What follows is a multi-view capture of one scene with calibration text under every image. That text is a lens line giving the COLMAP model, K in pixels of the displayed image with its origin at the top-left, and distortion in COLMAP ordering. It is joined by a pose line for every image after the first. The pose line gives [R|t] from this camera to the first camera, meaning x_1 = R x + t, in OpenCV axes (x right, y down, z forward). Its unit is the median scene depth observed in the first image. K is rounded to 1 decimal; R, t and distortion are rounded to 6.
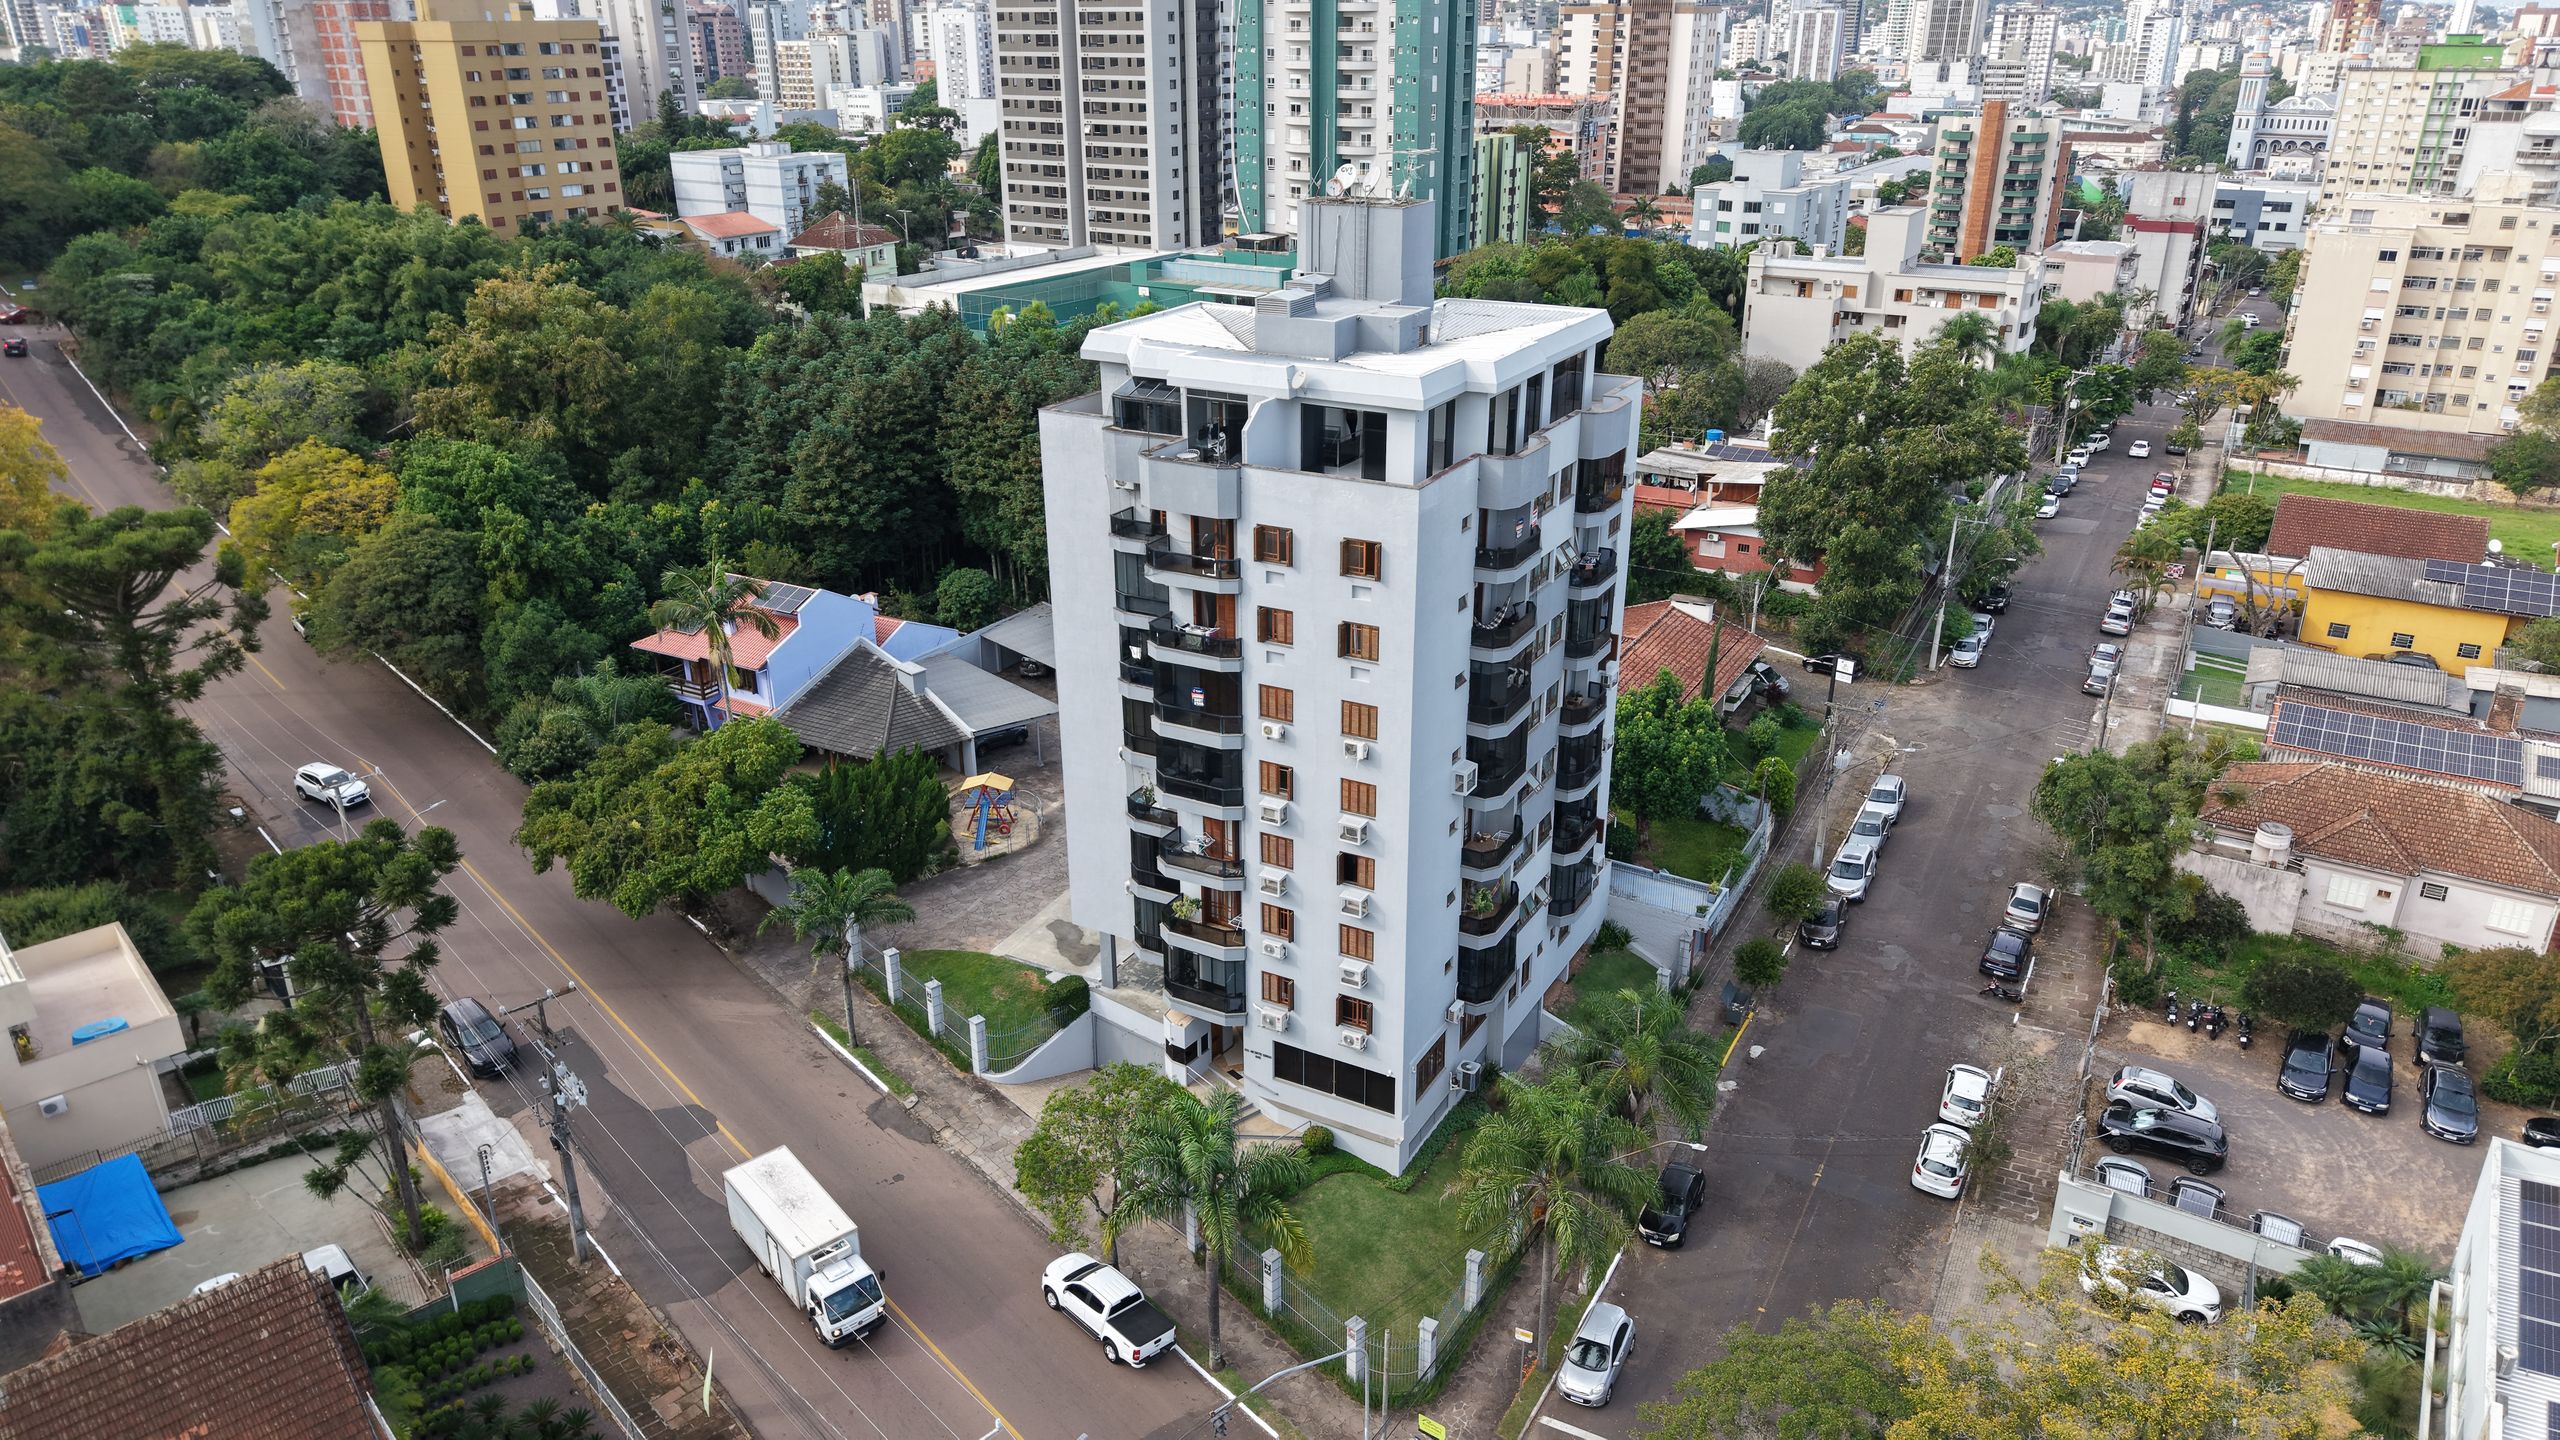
lens RADIAL K [[1720.1, 0, 1280.0], [0, 1720.1, 720.0], [0, 0, 1]] dist [0.022341, -0.024143]
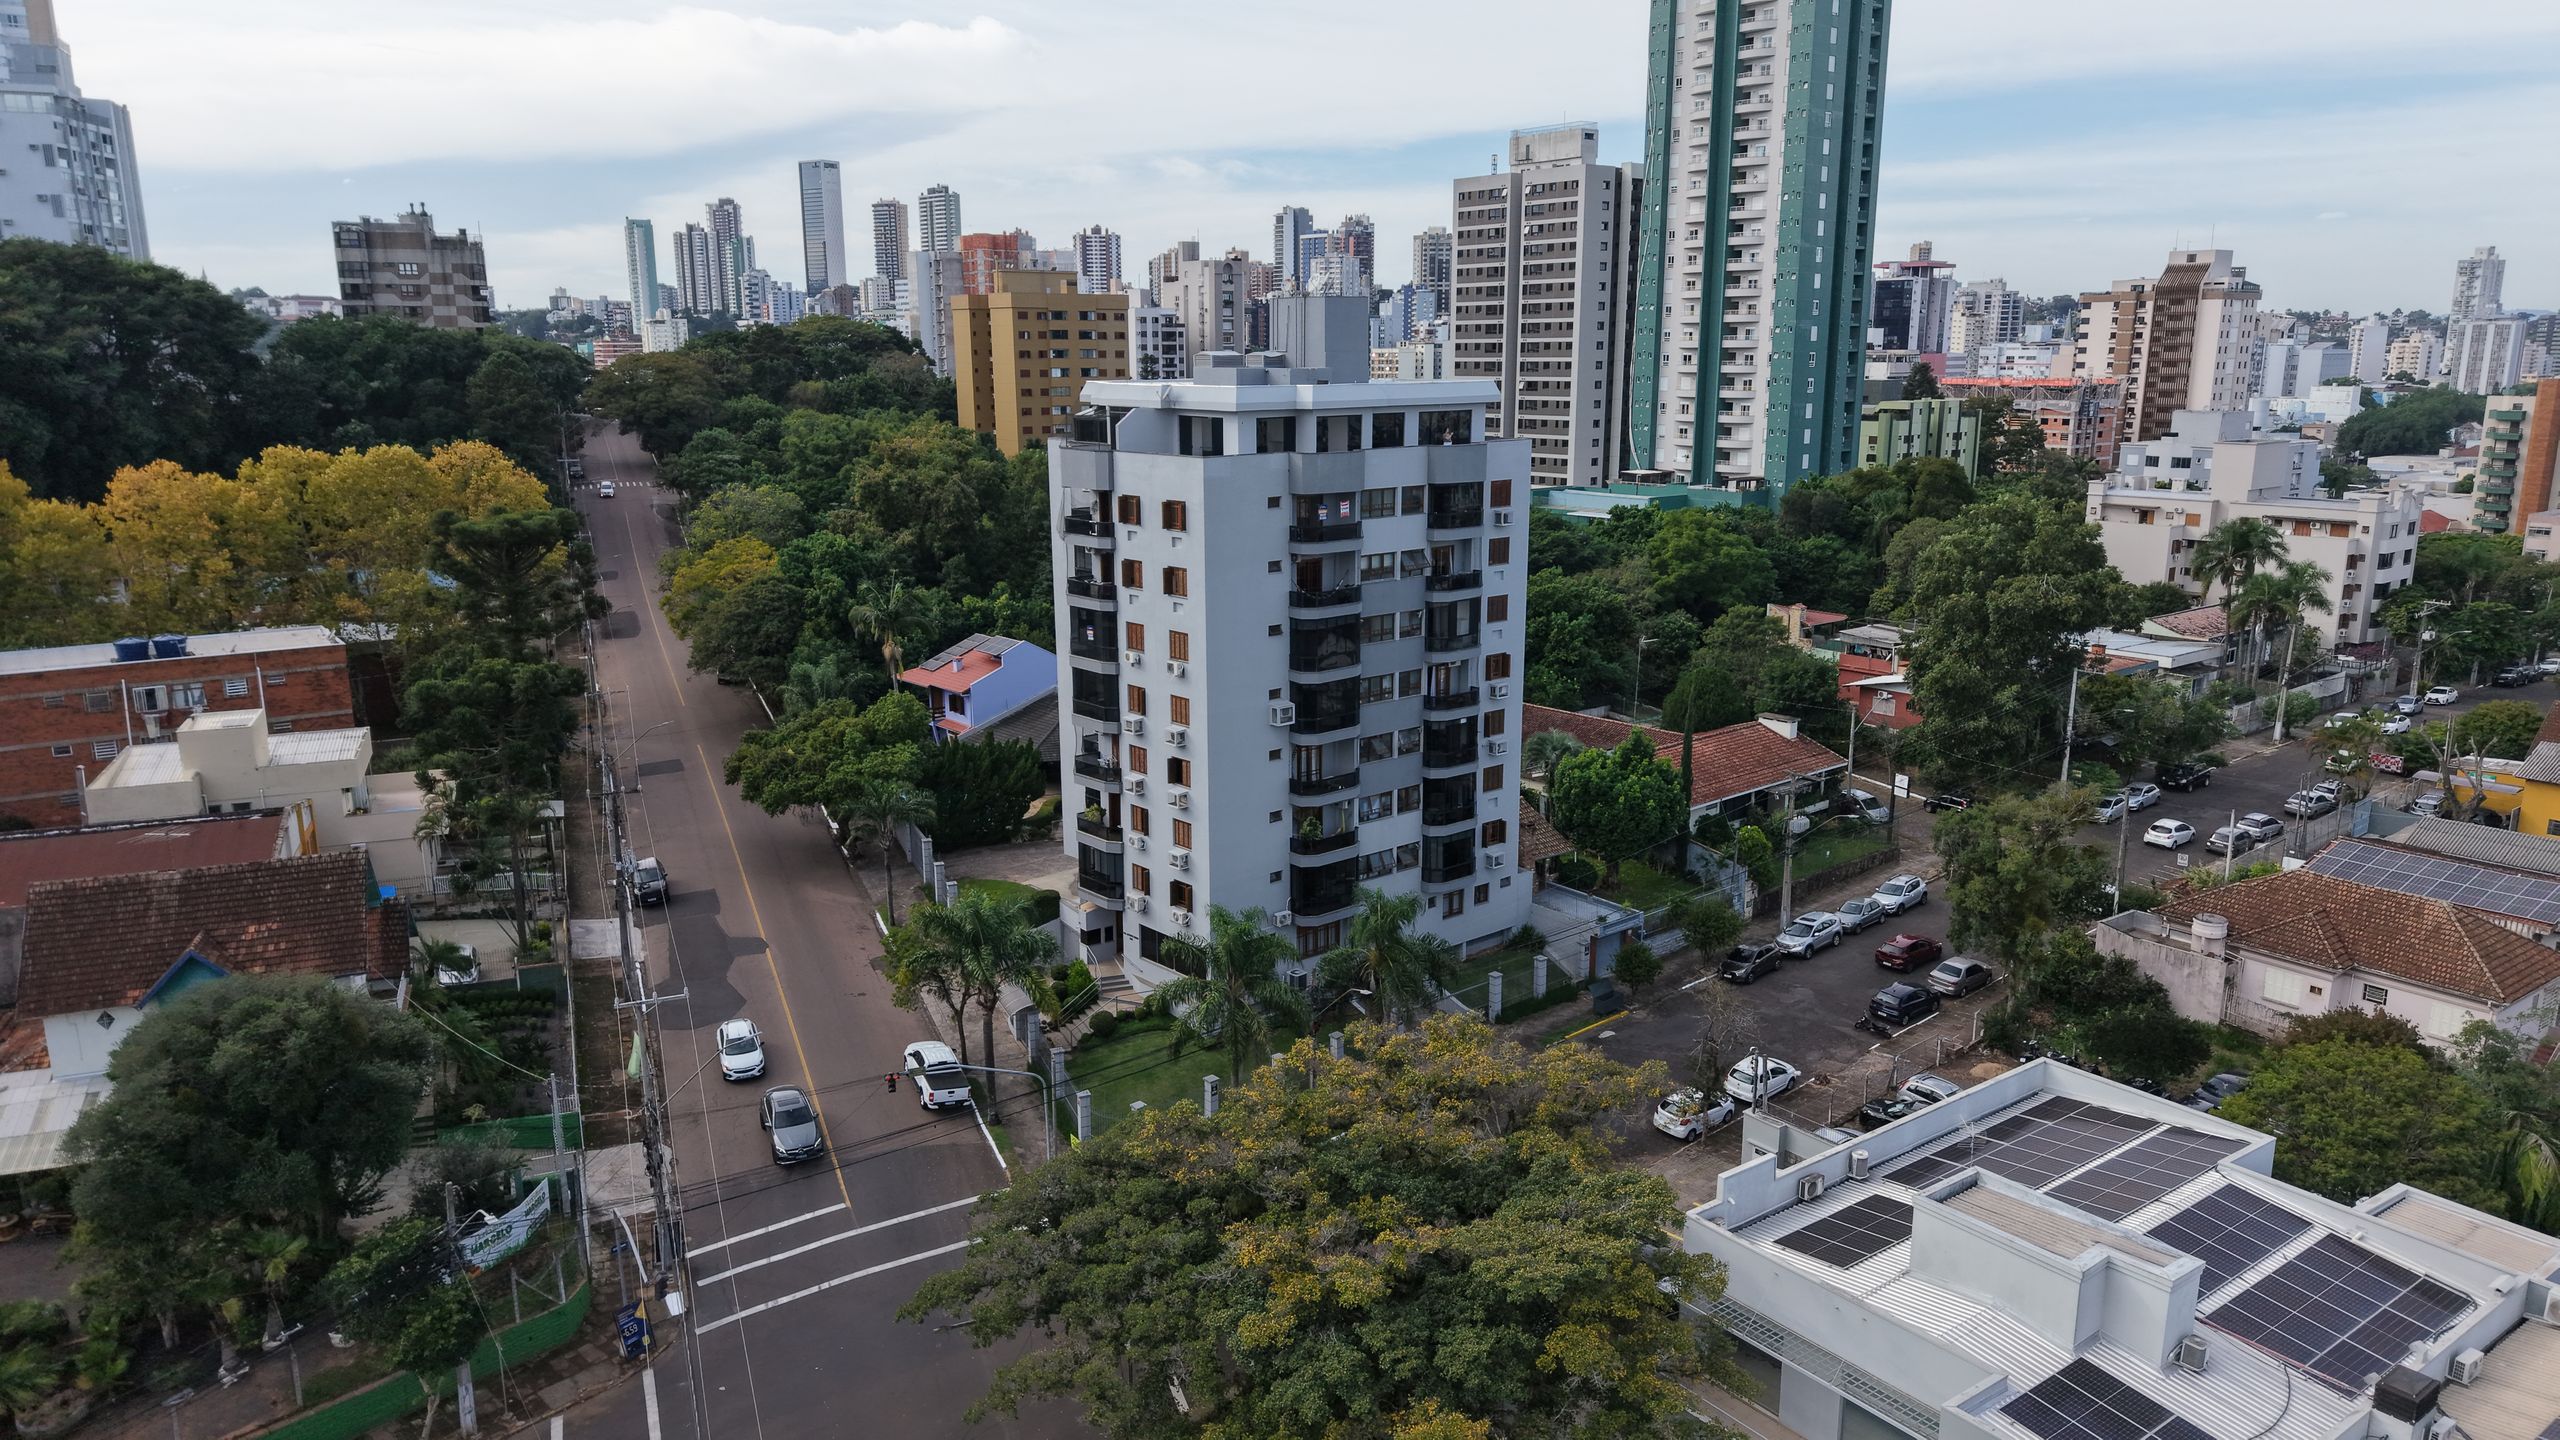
lens RADIAL K [[1712.2, 0, 1277.9], [0, 1712.2, 721.6], [0, 0, 1]] dist [0.026878, -0.028095]
pose [[0.938781, 0.074383, -0.336387, 0.331286], [-0.130757, 0.980283, -0.148150, 0.142035], [0.318735, 0.183065, 0.929997, -0.100268]]
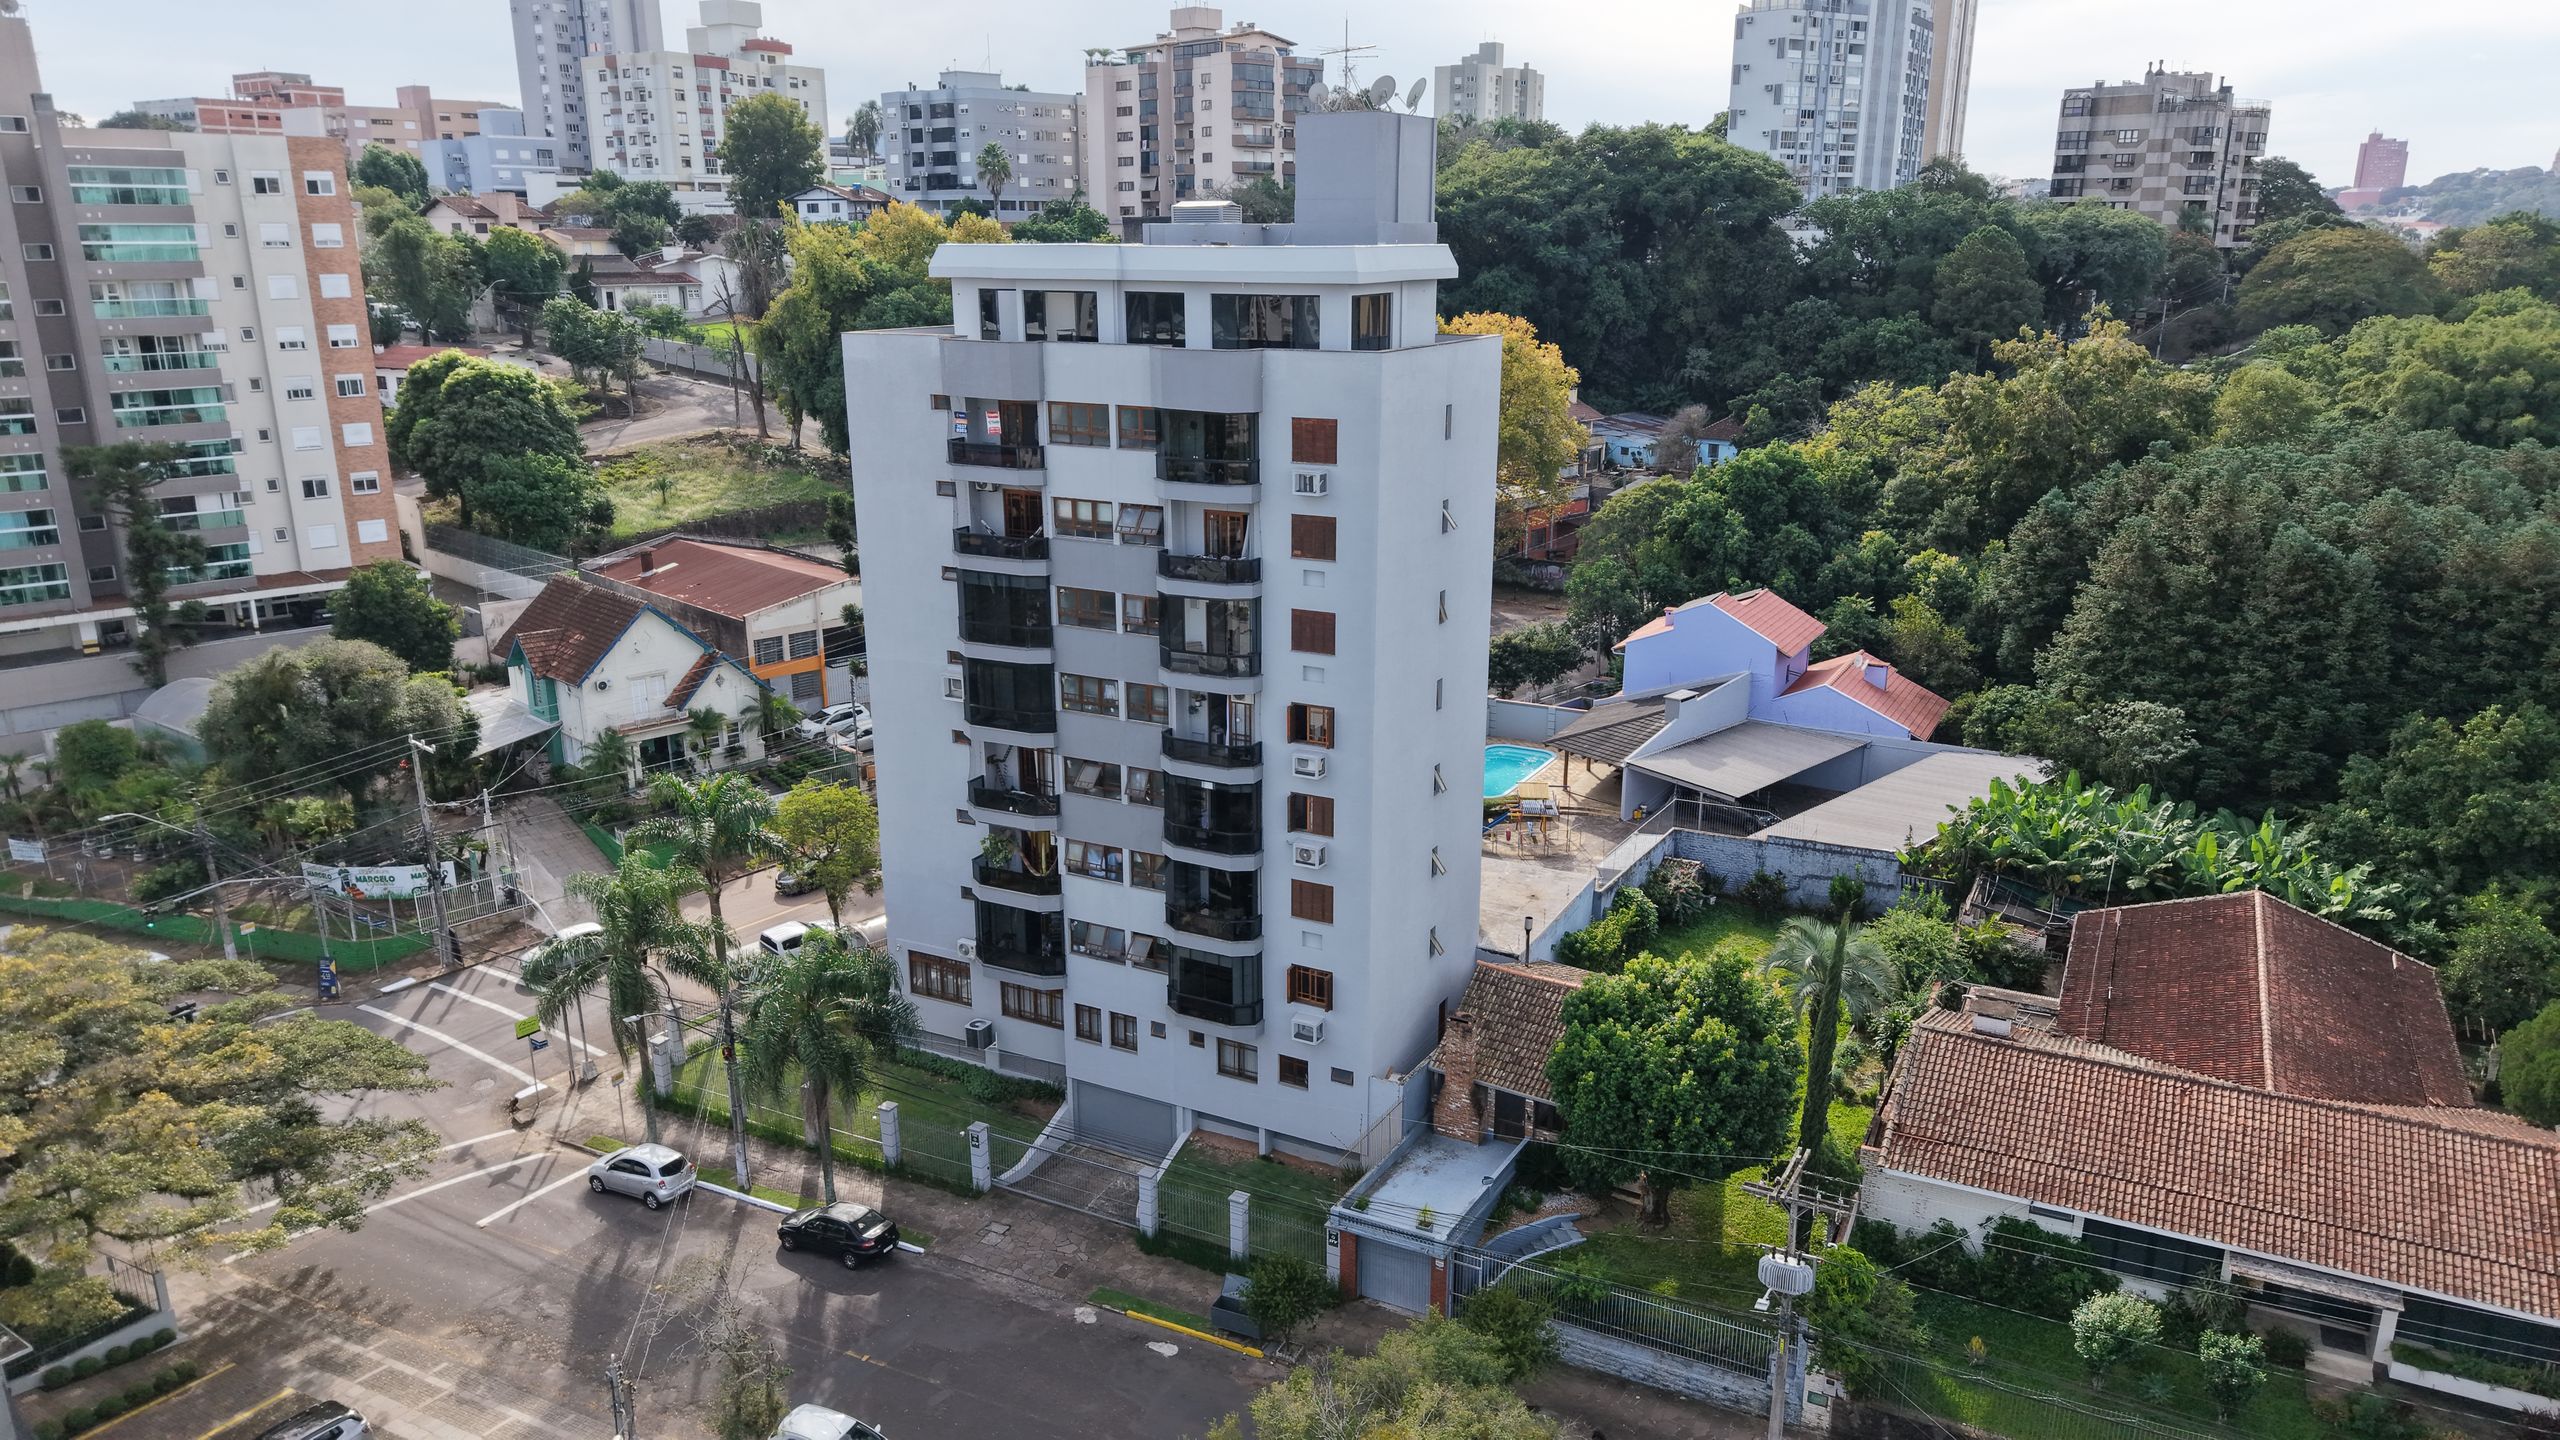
lens RADIAL K [[1710.5, 0, 1279.0], [0, 1710.5, 718.7], [0, 0, 1]] dist [0.037606, -0.047333]
pose [[0.026600, 0.273985, -0.961366, 0.648337], [-0.378459, 0.892880, 0.243995, -0.156438], [0.925236, 0.357348, 0.127443, 0.664117]]
